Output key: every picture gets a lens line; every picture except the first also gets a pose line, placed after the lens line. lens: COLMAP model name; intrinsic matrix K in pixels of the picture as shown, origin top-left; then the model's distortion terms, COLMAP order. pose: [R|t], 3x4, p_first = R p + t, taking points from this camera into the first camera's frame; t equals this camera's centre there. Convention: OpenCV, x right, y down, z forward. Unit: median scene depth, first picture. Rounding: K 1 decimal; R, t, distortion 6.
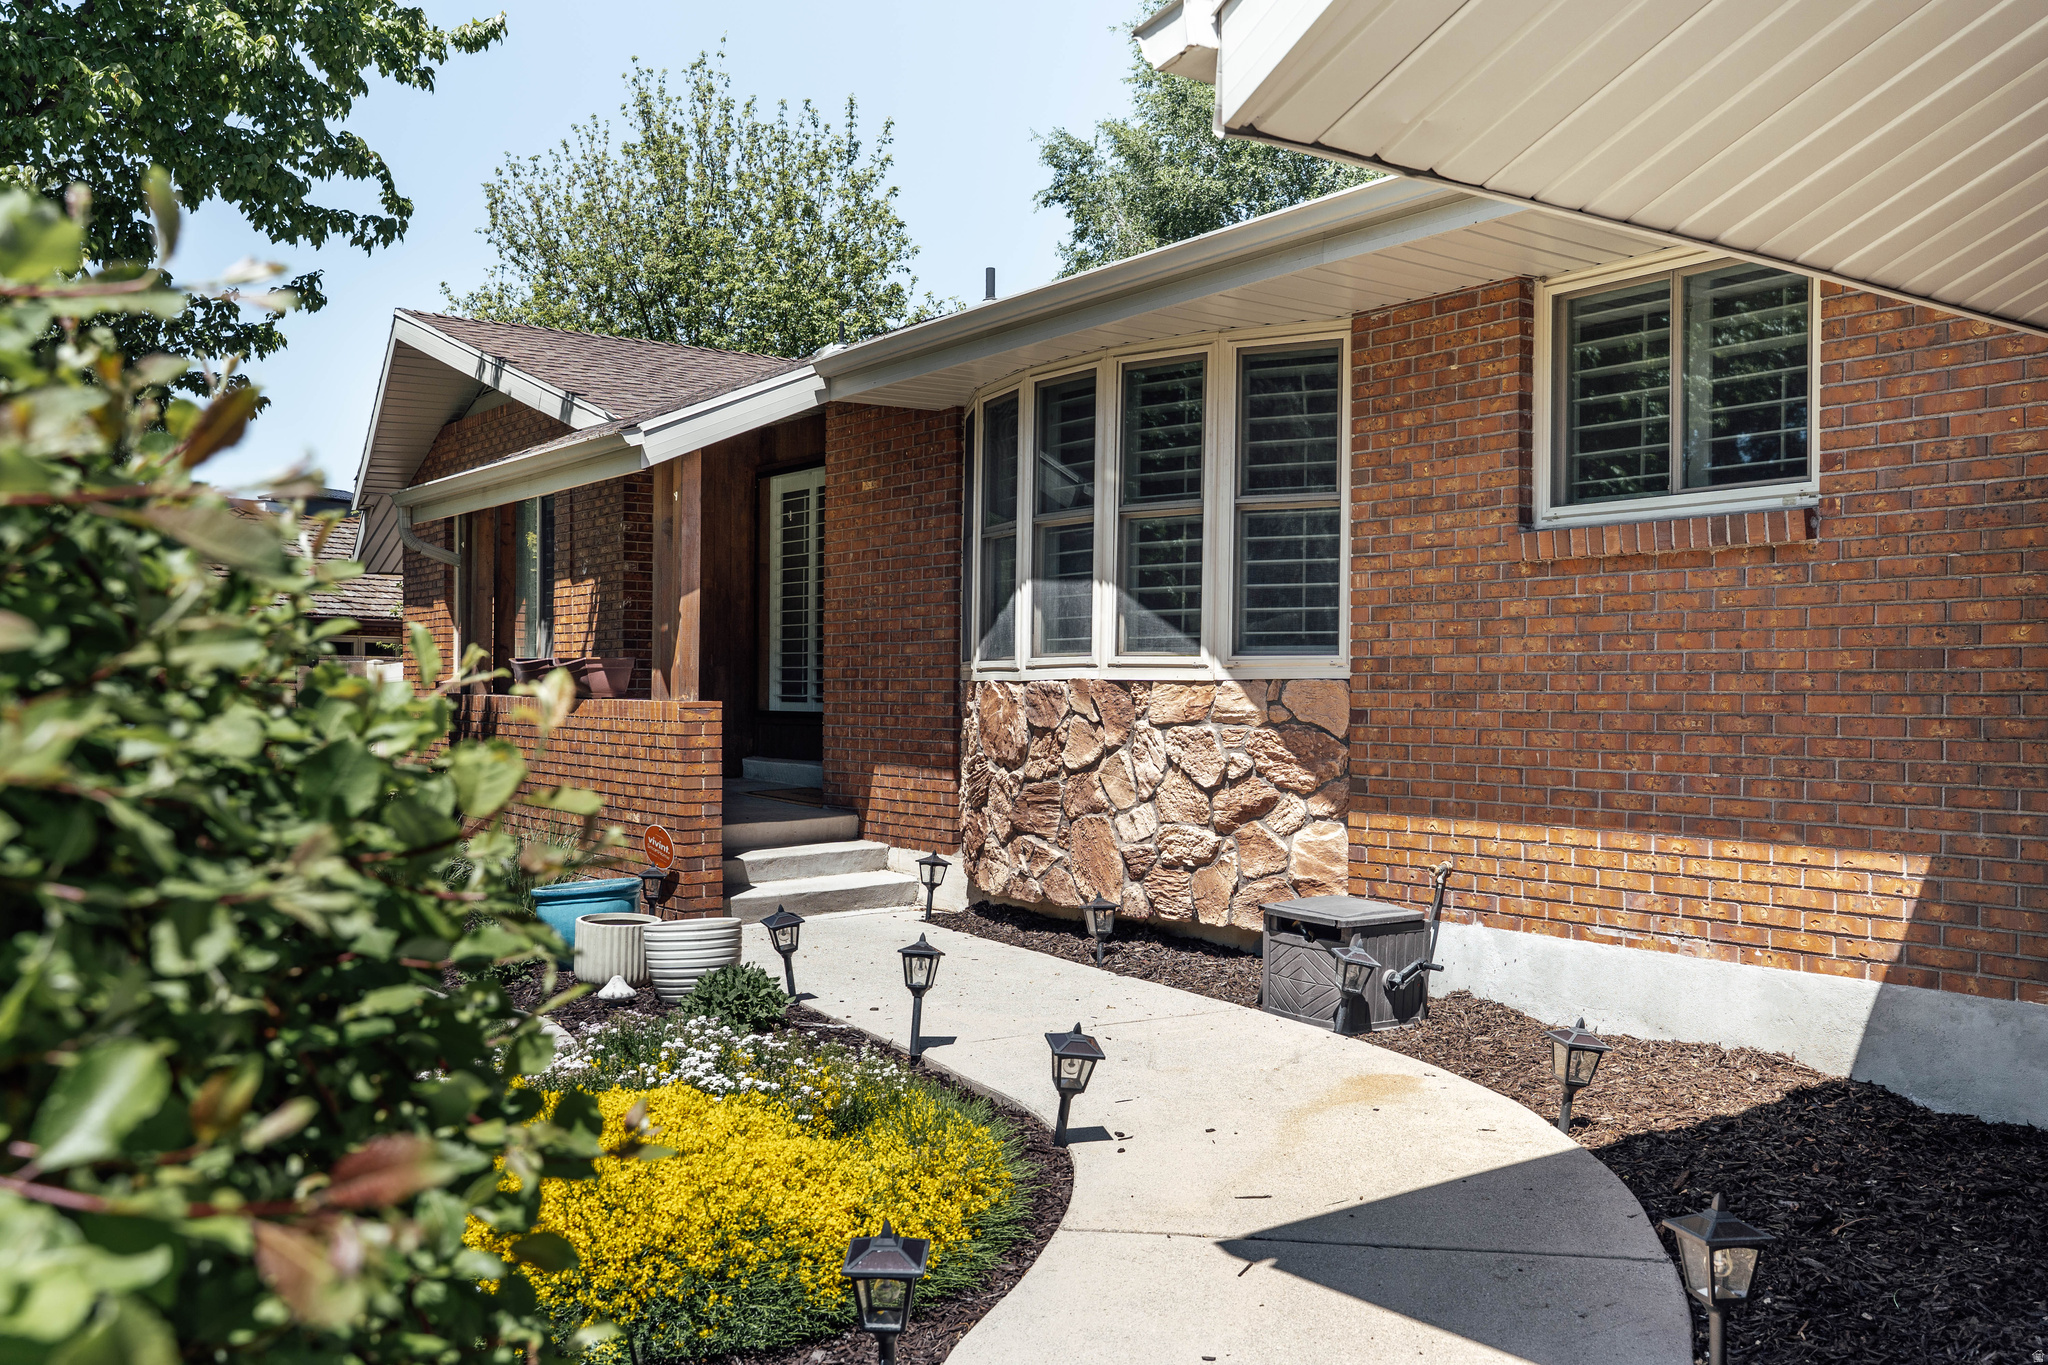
lens RADIAL K [[1813.4, 0, 1023.9], [0, 1813.4, 683.8], [0, 0, 1]] dist [0.016848, 0.006924]
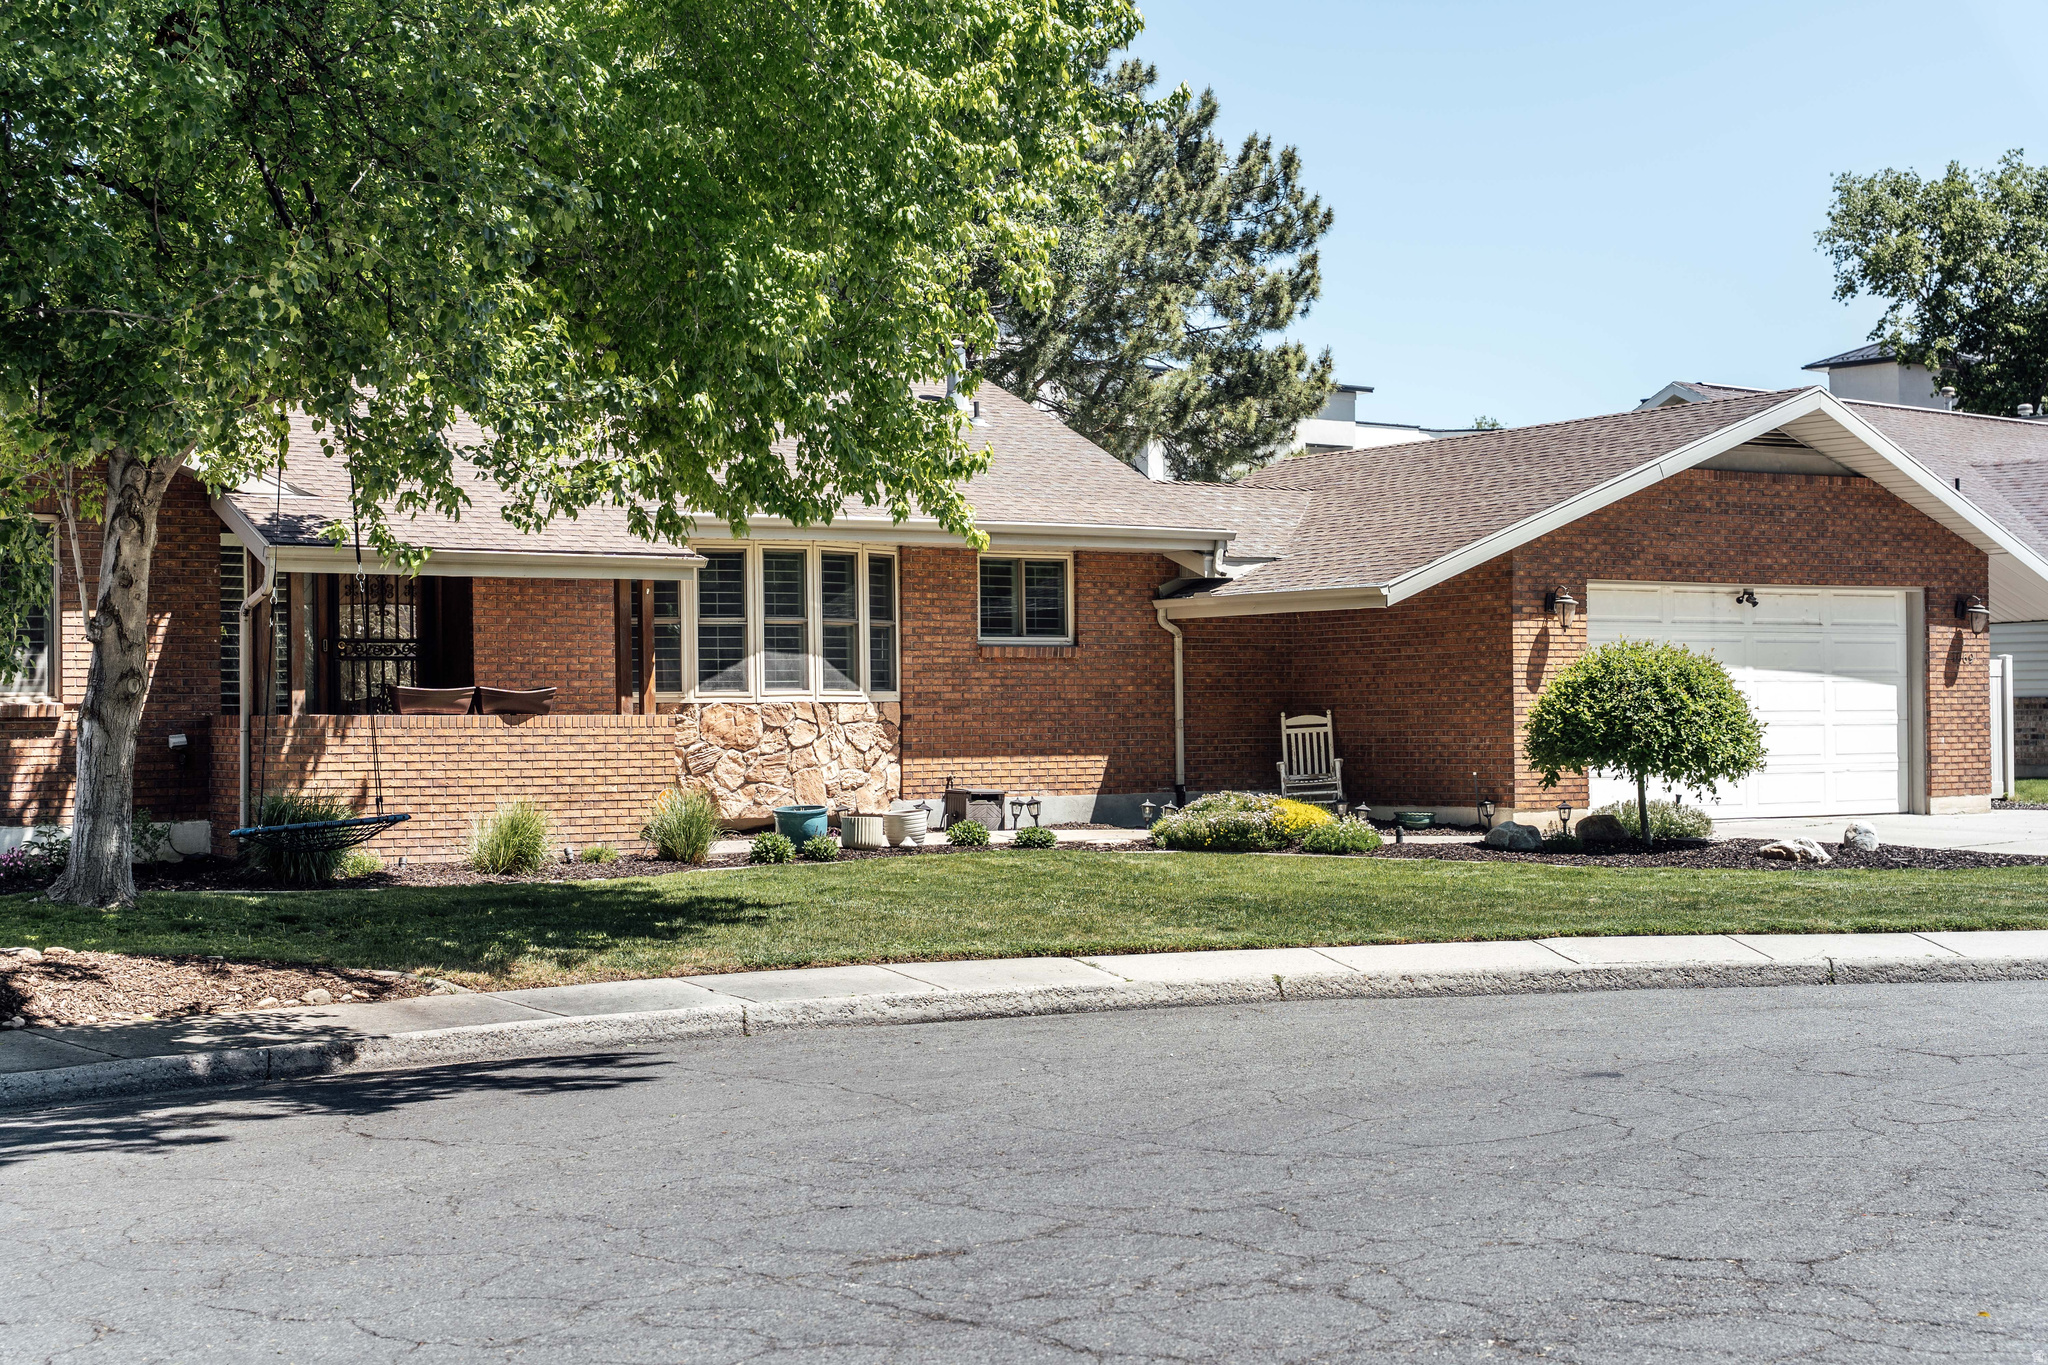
lens RADIAL K [[2935.8, 0, 1023.3], [0, 2935.8, 686.2], [0, 0, 1]] dist [0.023520, 0.000000]
pose [[0.055030, 0.010839, 0.998426, -3.644358], [0.007365, 0.999909, -0.011261, 0.021373], [-0.998458, 0.007973, 0.054945, 0.646978]]
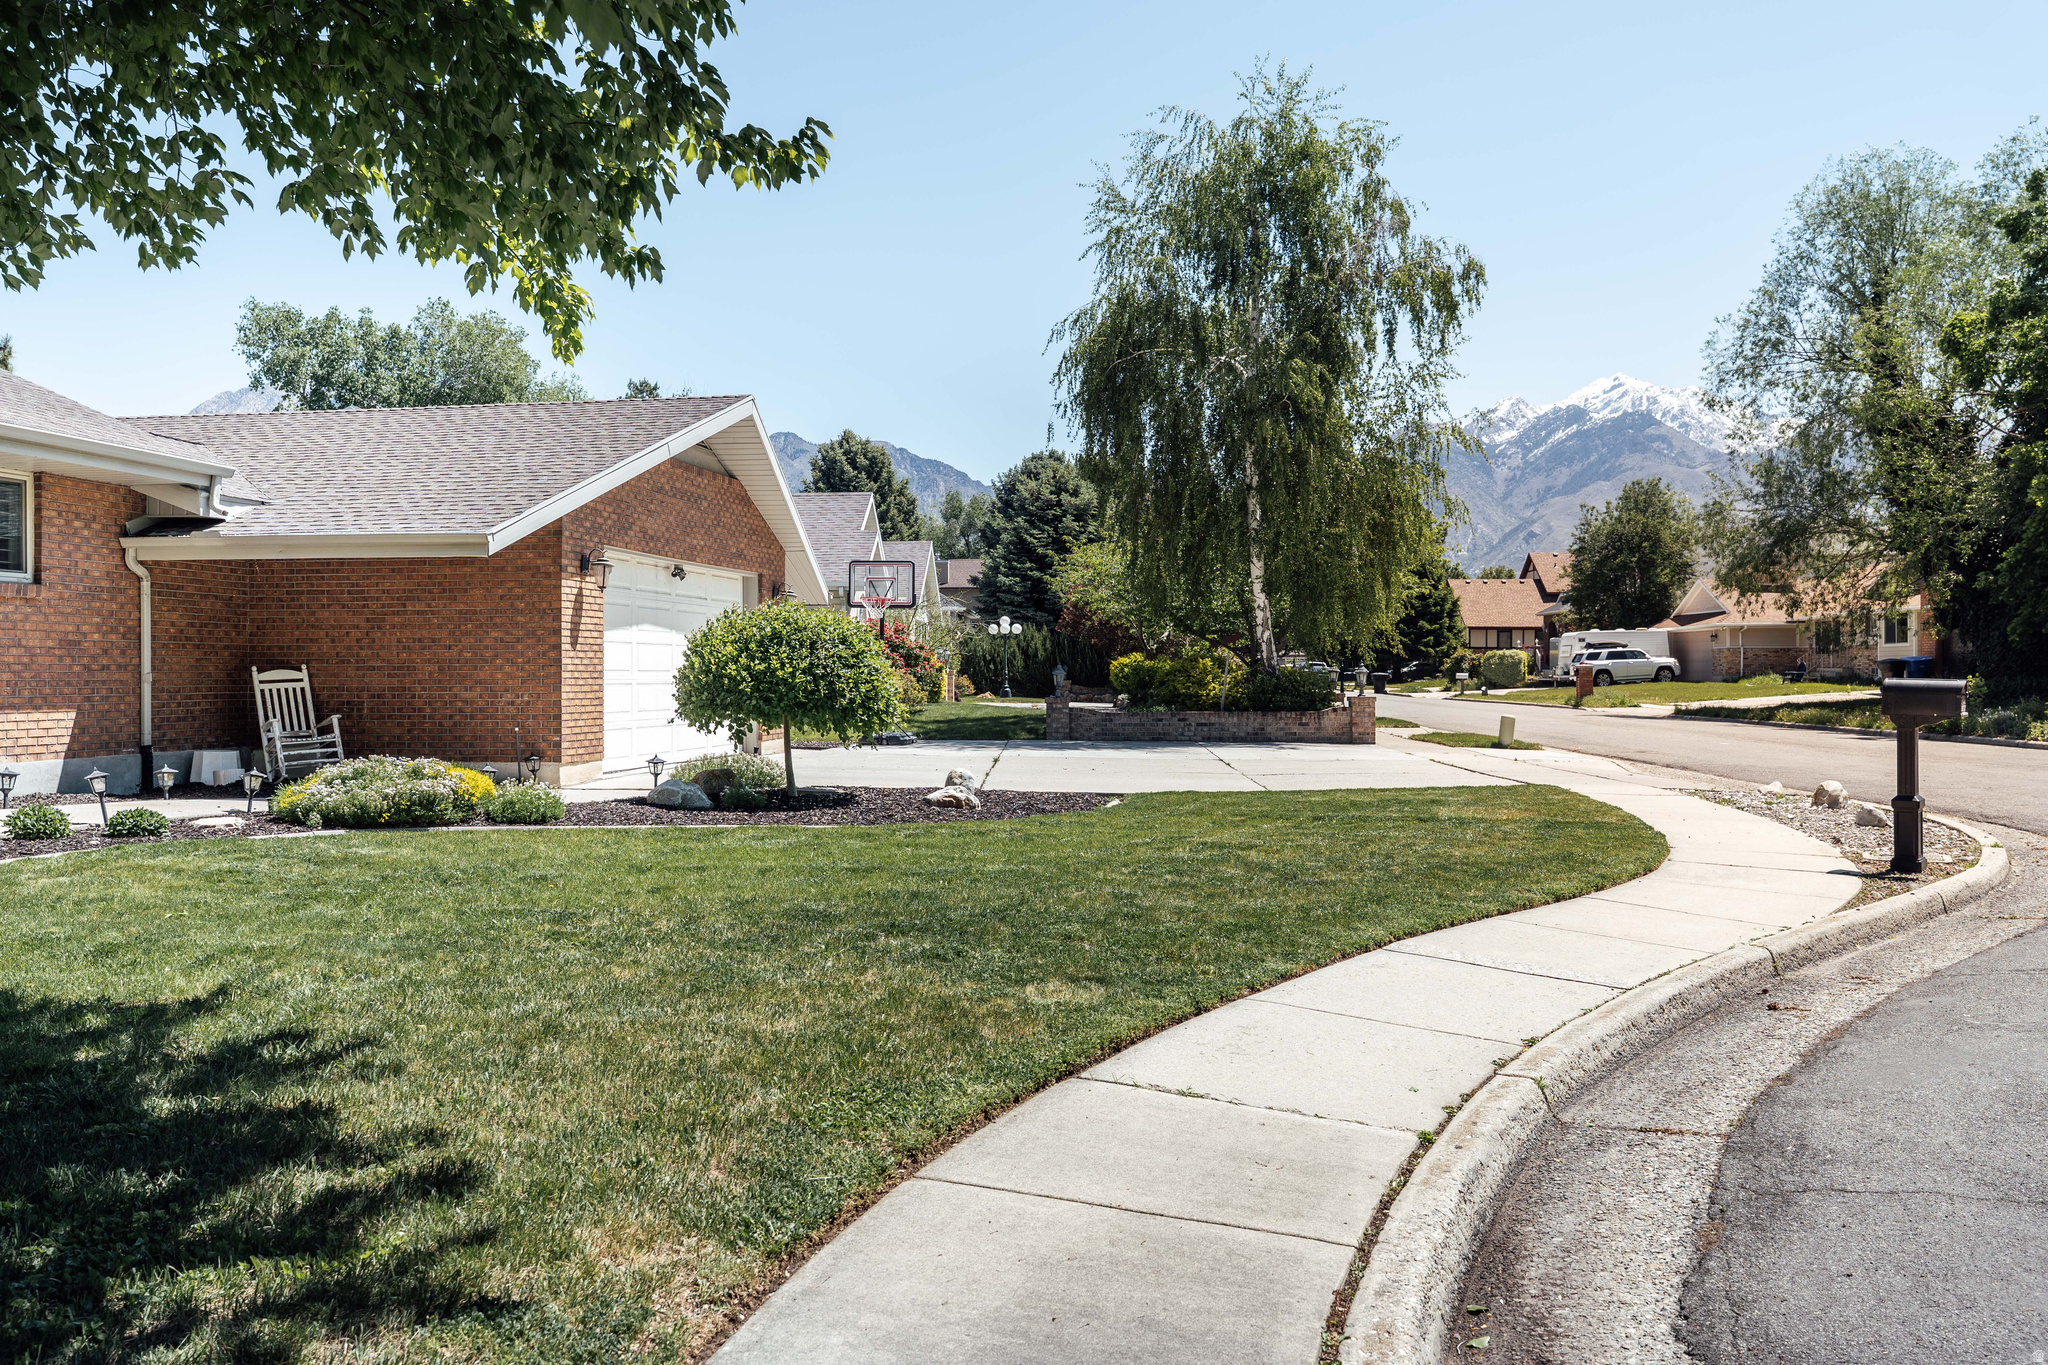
lens RADIAL K [[1645.7, 0, 1025.3], [0, 1645.7, 675.5], [0, 0, 1]] dist [-0.000622, 0.003266]
pose [[-0.691442, 0.000036, 0.722432, -1.808432], [-0.001988, 0.999996, -0.001953, 0.028836], [-0.722429, -0.002787, -0.691439, 1.283031]]
